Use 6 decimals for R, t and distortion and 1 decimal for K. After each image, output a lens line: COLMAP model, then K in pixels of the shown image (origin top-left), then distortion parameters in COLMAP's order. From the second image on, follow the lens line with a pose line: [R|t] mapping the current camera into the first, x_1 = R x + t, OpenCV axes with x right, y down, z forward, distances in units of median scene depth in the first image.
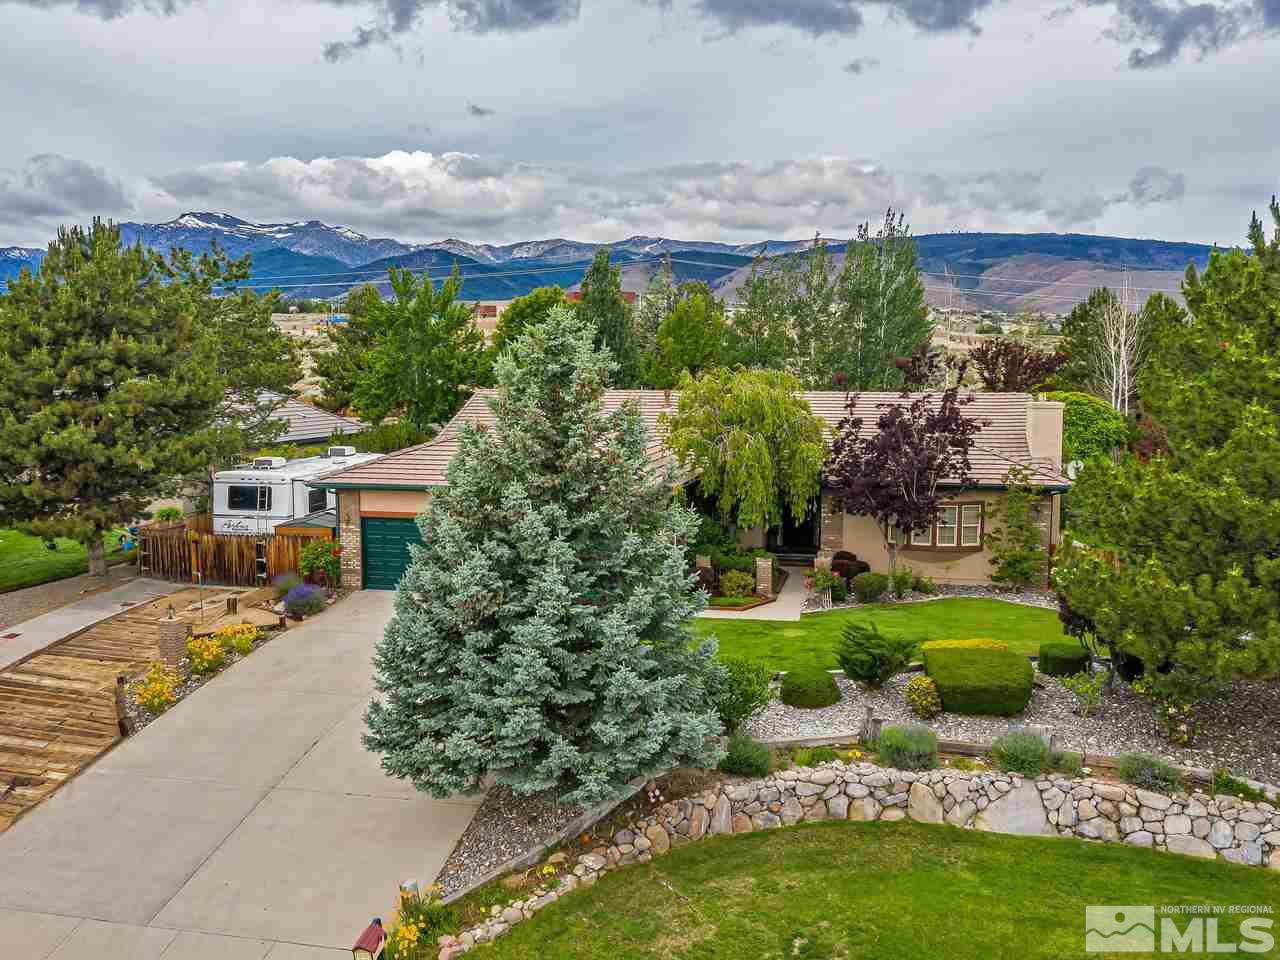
lens RADIAL K [[1135.3, 0, 641.2], [0, 1135.3, 475.1], [0, 0, 1]] dist [-0.017218, 0.010071]
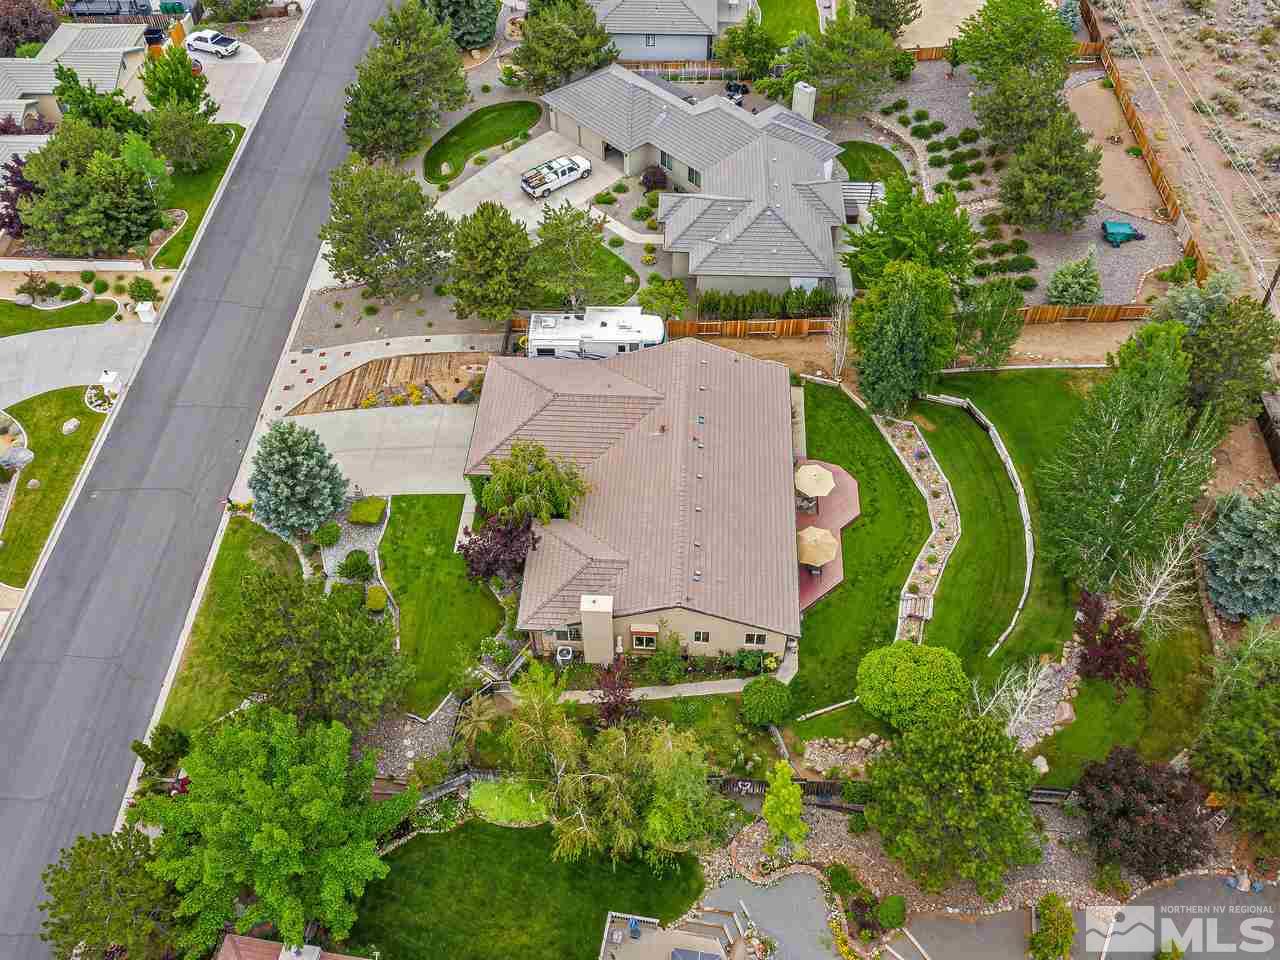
lens RADIAL K [[1135.3, 0, 641.1], [0, 1135.3, 475.4], [0, 0, 1]] dist [-0.017218, 0.010071]
pose [[0.157140, 0.738839, -0.655305, 1.870729], [-0.078621, 0.670802, 0.737458, -2.010502], [0.984442, -0.064363, 0.163498, 1.161046]]
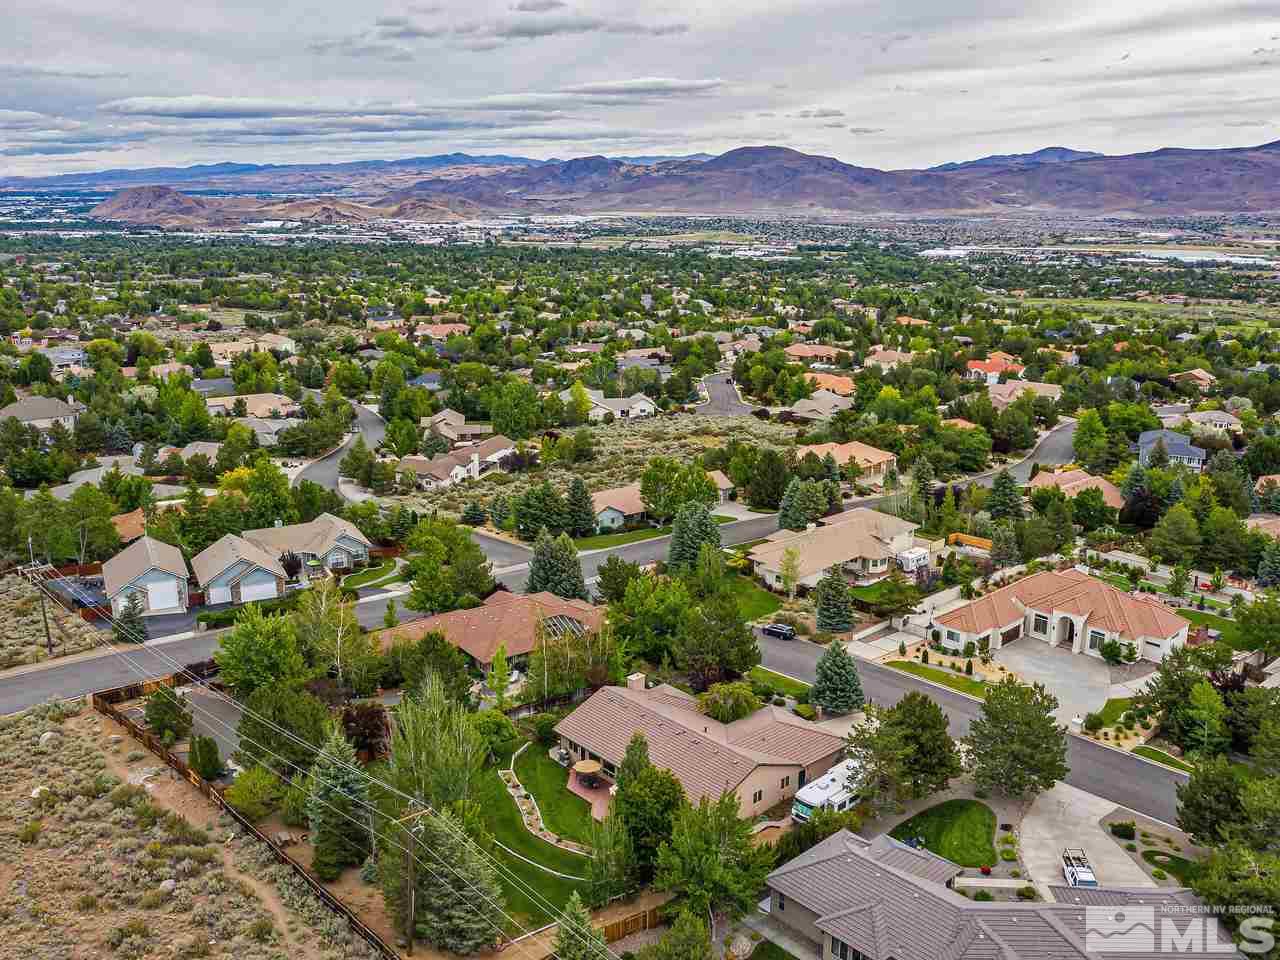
lens RADIAL K [[1135.3, 0, 639.7], [0, 1135.3, 479.1], [0, 0, 1]] dist [-0.017218, 0.010071]
pose [[-0.814134, -0.158961, 0.558495, -1.940384], [0.040995, 0.943666, 0.328350, -2.353005], [-0.579228, 0.290216, -0.761754, 4.697924]]
